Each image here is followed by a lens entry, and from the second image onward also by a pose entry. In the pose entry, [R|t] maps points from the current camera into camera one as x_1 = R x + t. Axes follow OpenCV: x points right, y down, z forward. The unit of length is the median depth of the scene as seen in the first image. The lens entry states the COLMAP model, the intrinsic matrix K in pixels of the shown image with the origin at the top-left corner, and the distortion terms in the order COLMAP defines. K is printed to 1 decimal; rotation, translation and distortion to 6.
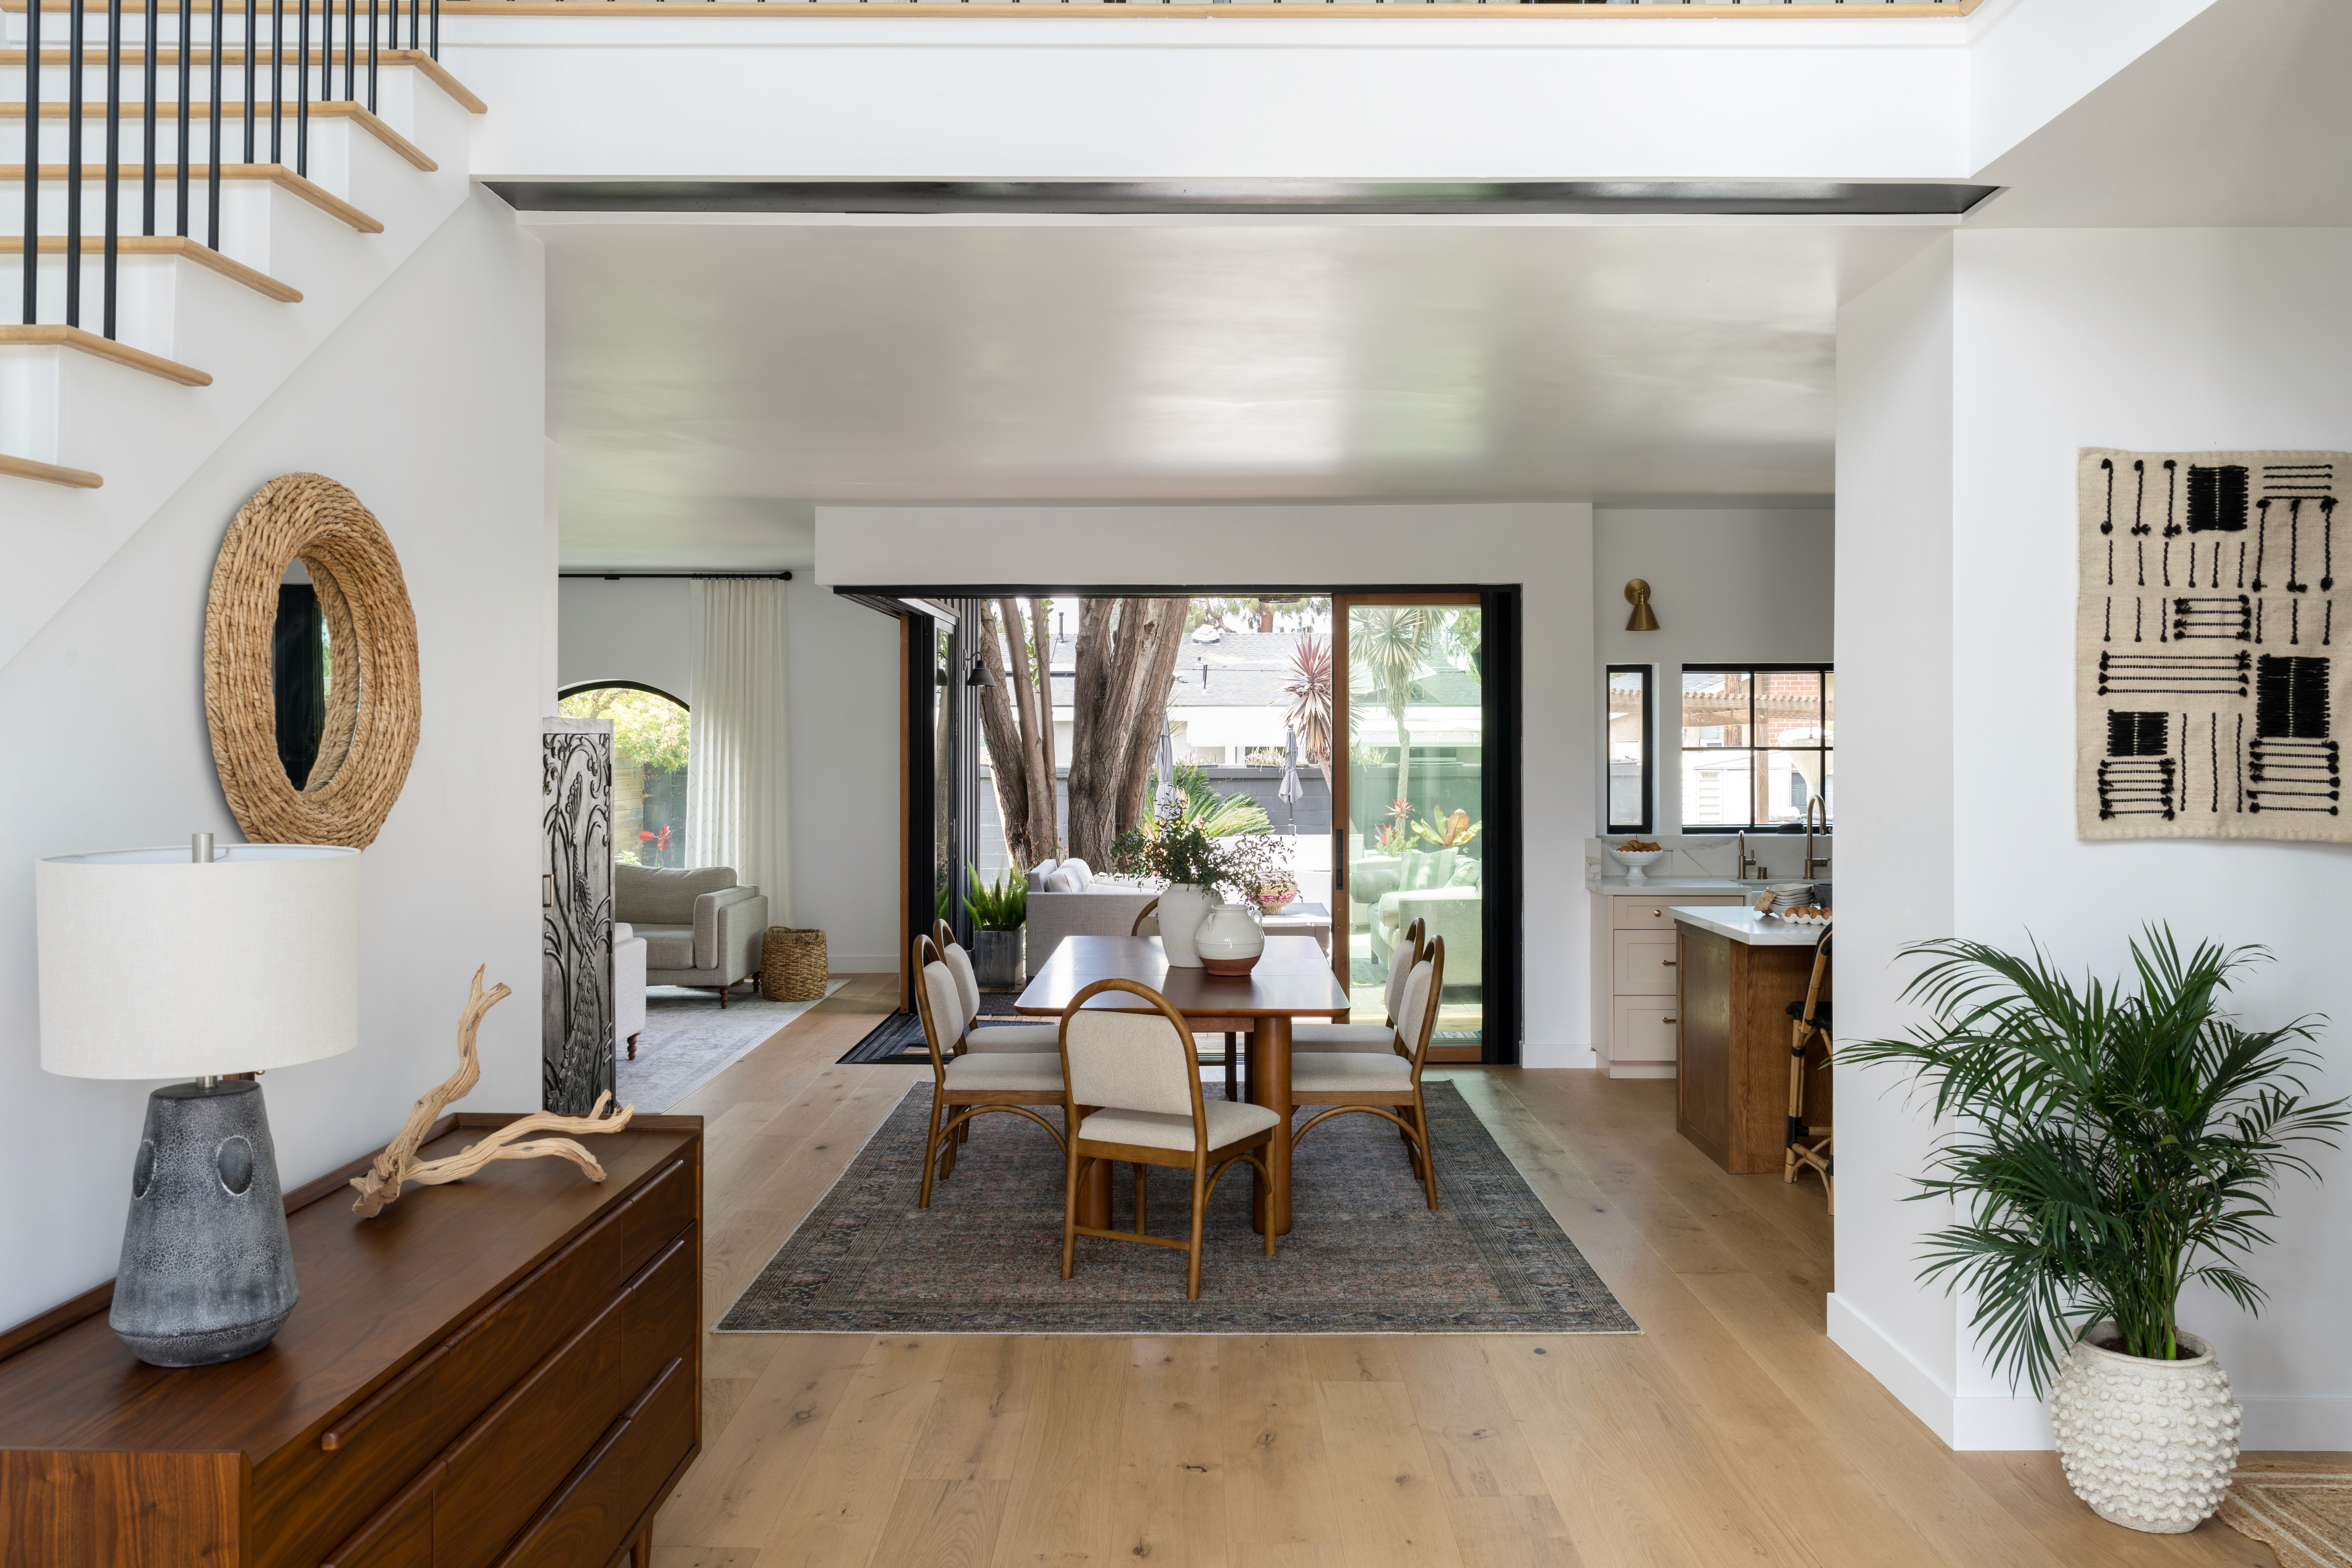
lens RADIAL K [[1824.3, 0, 1176.6], [0, 1824.3, 780.6], [0, 0, 1]] dist [0.003147, 0.003876]
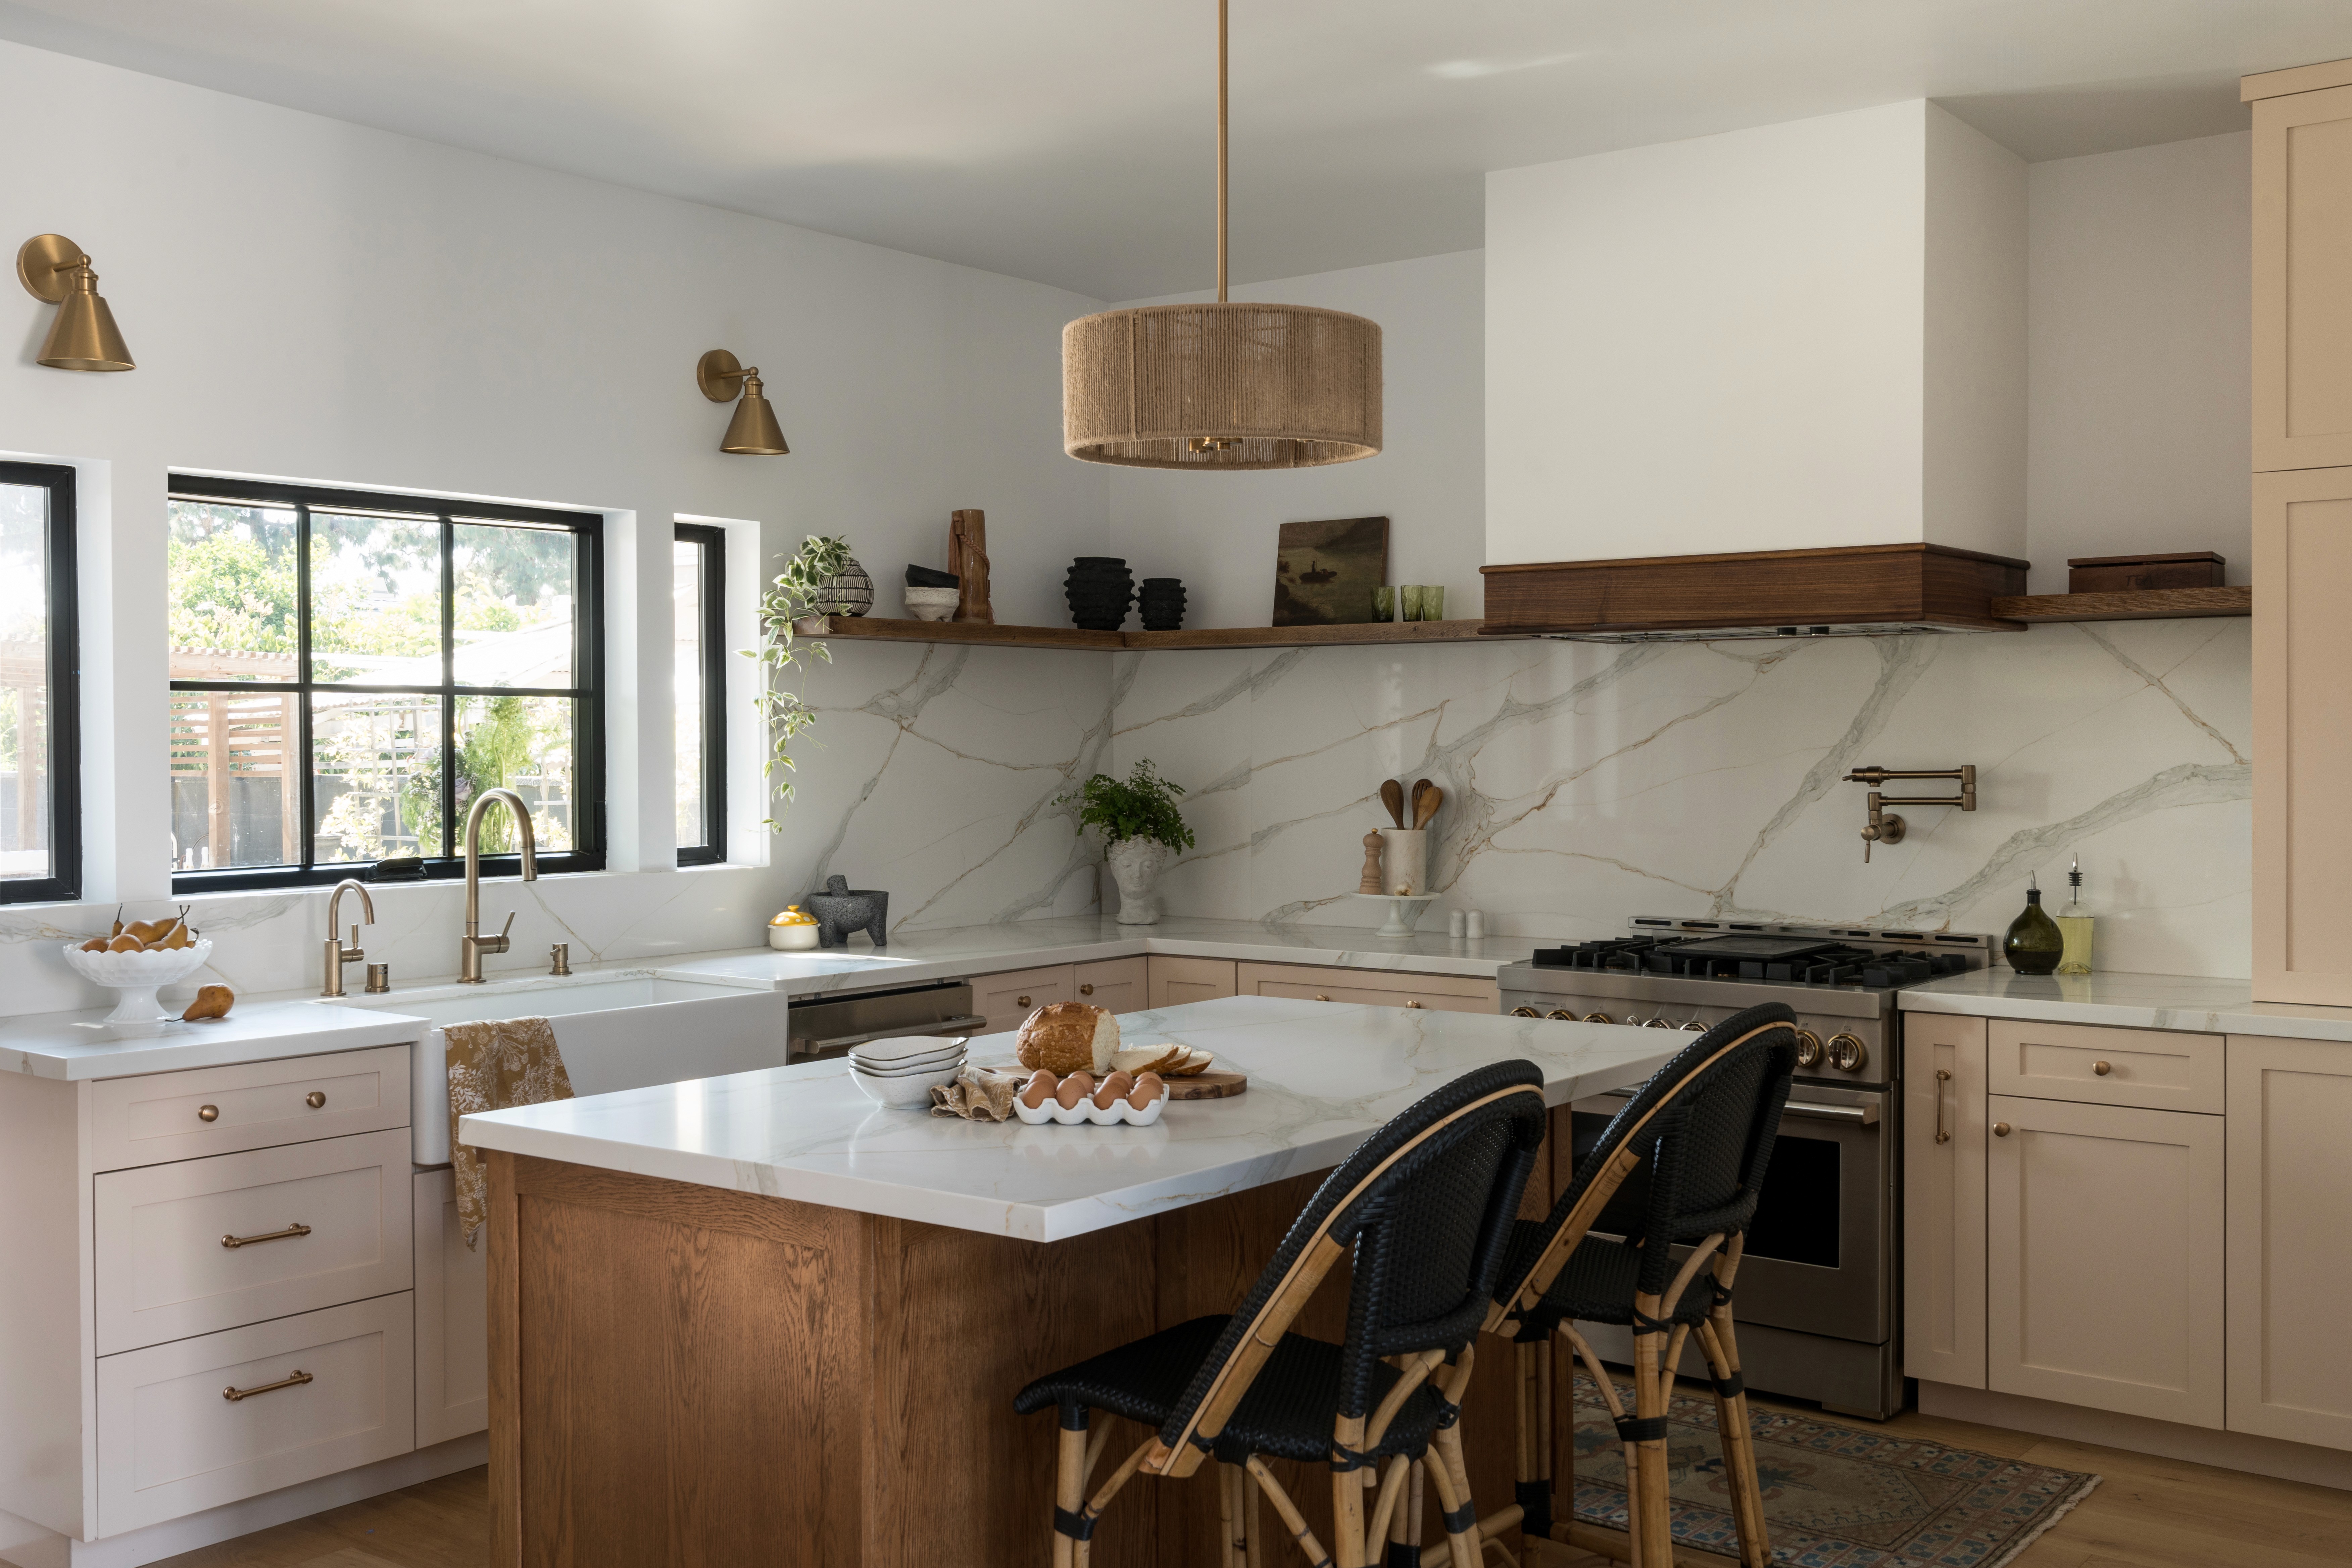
lens RADIAL K [[2313.4, 0, 1180.0], [0, 2313.4, 775.9], [0, 0, 1]] dist [0.011225, 0.000000]
pose [[0.539916, -0.013646, 0.841608, -0.030406], [-0.001759, 0.999848, 0.017341, -0.006054], [-0.841717, -0.010843, 0.539810, 0.539023]]
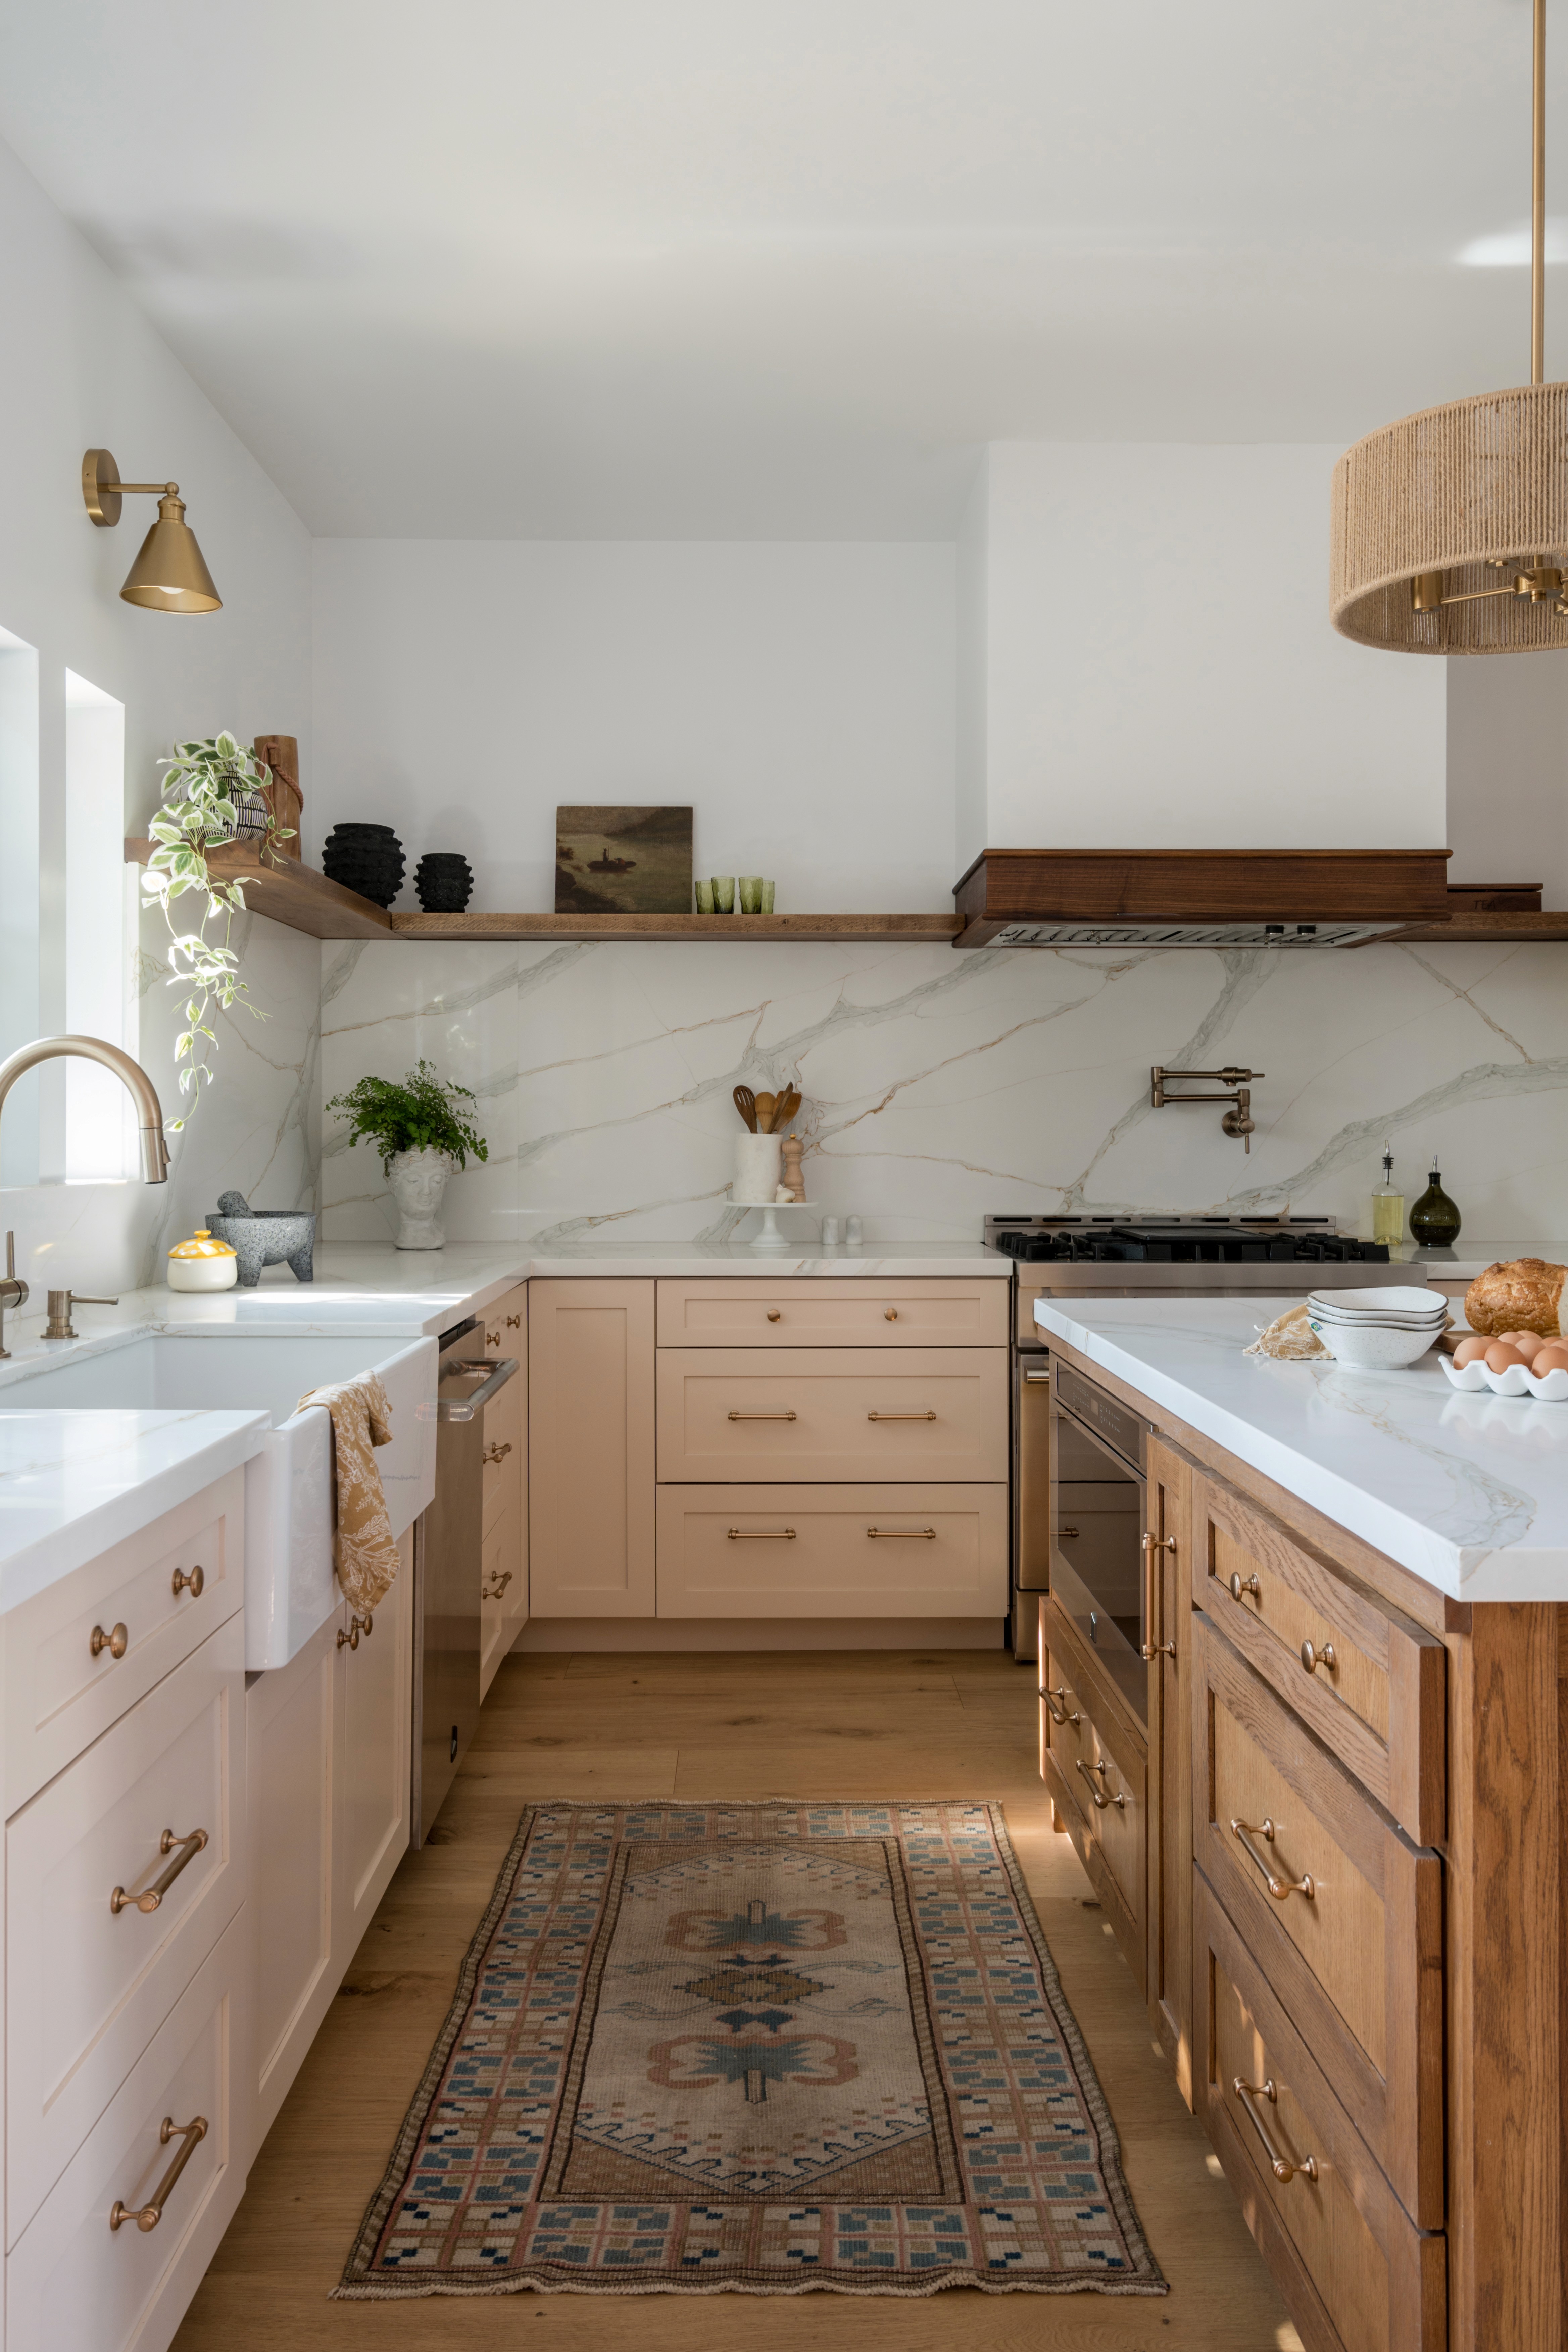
lens RADIAL K [[1824.4, 0, 779.4], [0, 1824.4, 1126.6], [0, 0, 1]] dist [0.003147, 0.003876]
pose [[-0.100716, 0.000362, 0.994915, 0.068781], [-0.003393, 0.999994, -0.000707, 0.019304], [-0.994909, -0.003446, -0.100714, 0.889428]]
